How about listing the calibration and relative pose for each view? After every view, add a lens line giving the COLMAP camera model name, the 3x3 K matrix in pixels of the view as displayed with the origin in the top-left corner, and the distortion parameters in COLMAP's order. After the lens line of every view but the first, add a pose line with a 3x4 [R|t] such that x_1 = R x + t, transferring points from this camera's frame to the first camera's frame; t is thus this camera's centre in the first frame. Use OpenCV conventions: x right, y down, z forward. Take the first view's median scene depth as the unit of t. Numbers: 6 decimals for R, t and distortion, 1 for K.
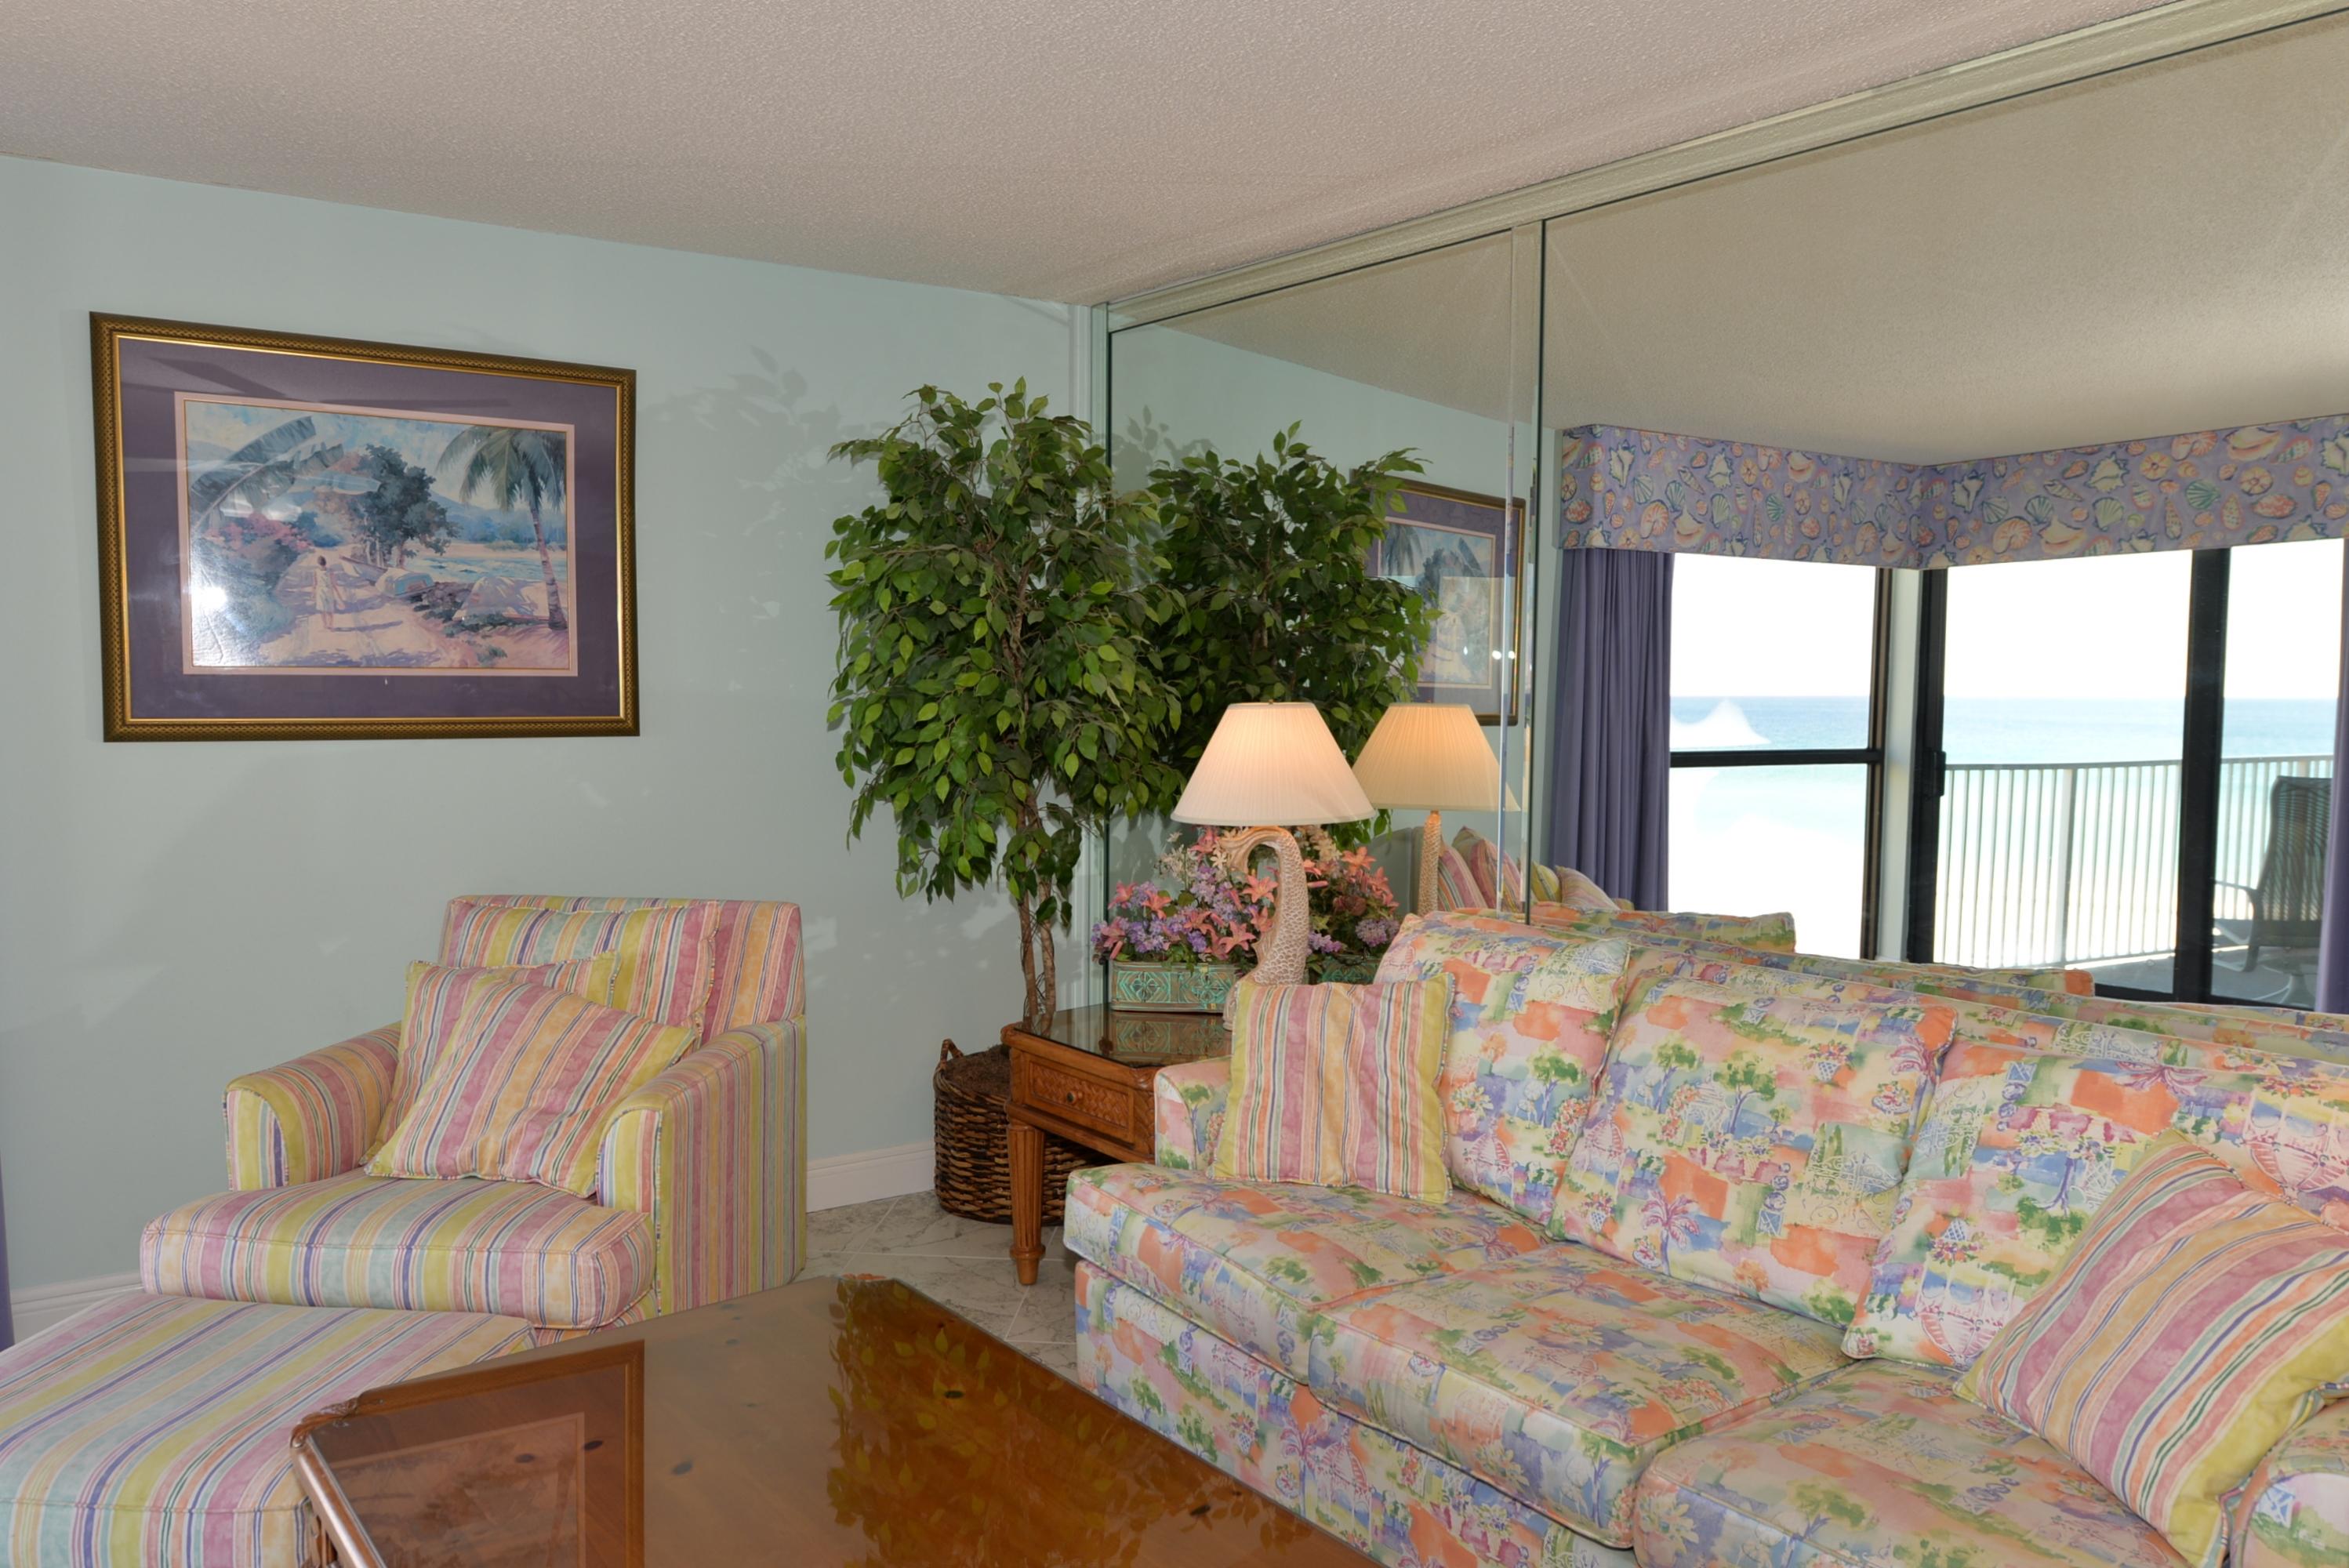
lens RADIAL K [[1588.0, 0, 1174.5], [0, 1588.0, 784.0], [0, 0, 1]] dist [0.000143, 0.000289]
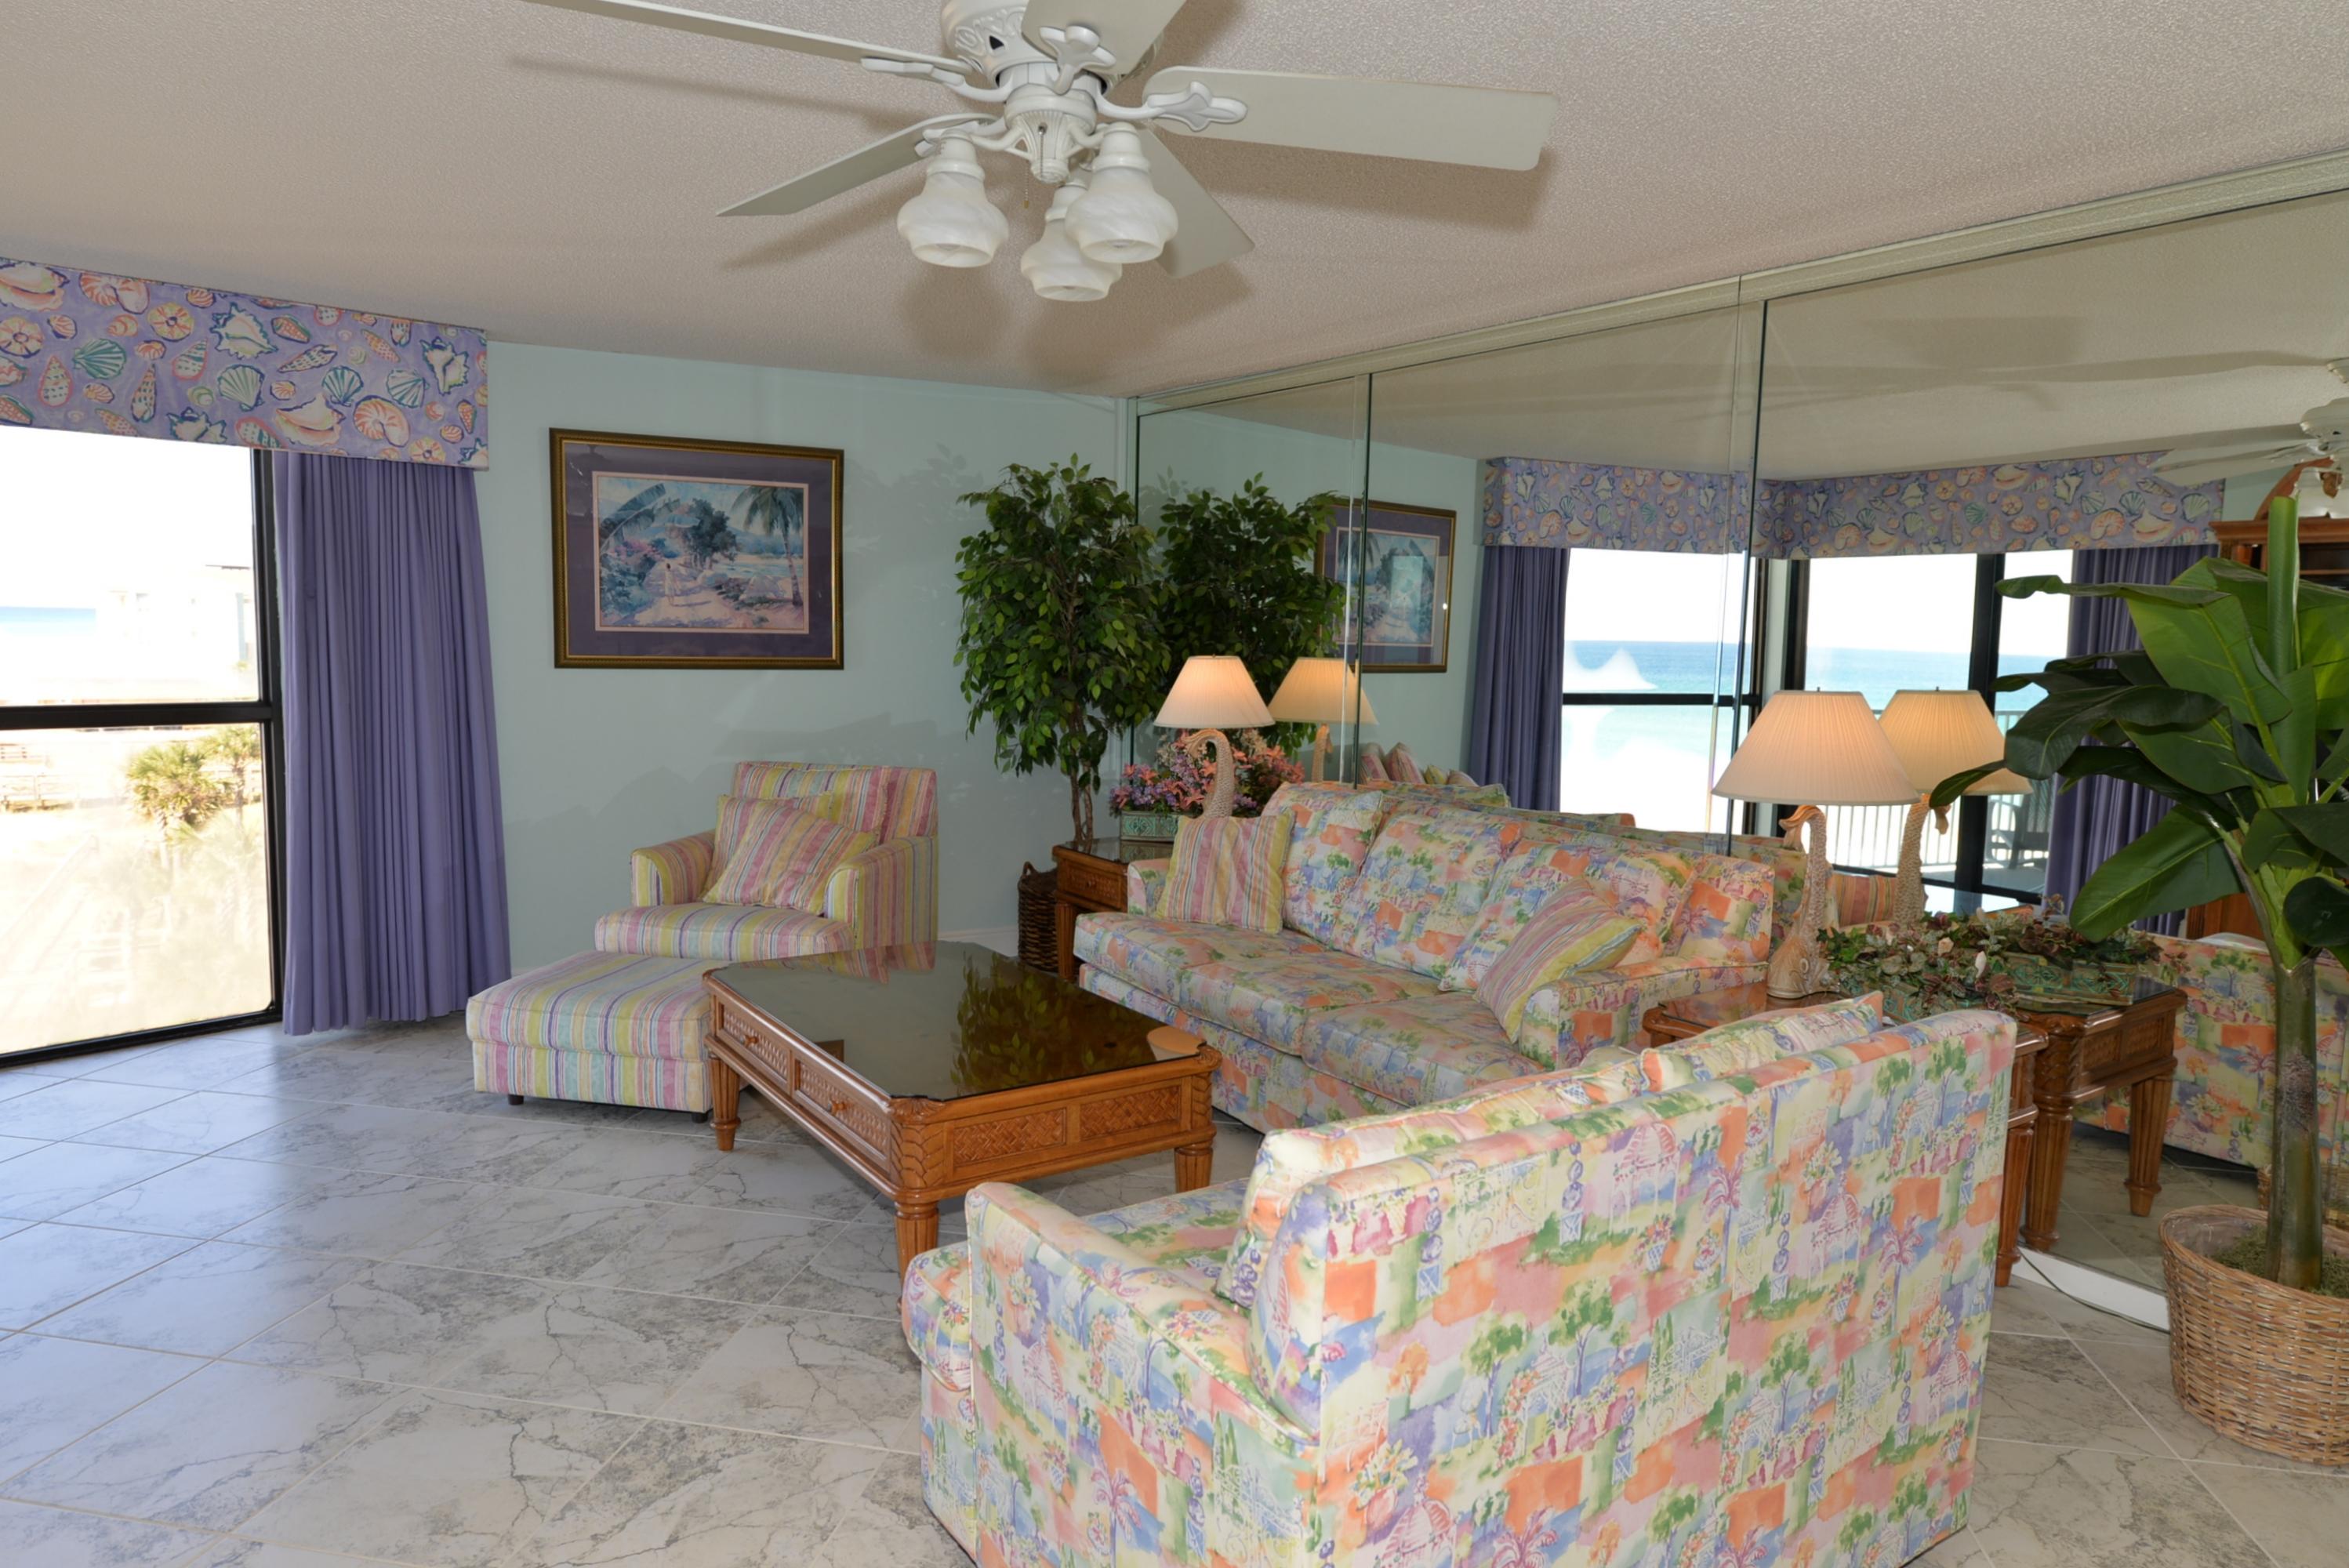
lens RADIAL K [[1451.5, 0, 1174.5], [0, 1451.5, 784.0], [0, 0, 1]] dist [0.002809, -0.003128]
pose [[0.996108, 0.023083, -0.085064, 0.151728], [-0.019422, 0.998860, 0.043616, 0.017362], [0.085973, -0.041794, 0.995420, -0.528697]]
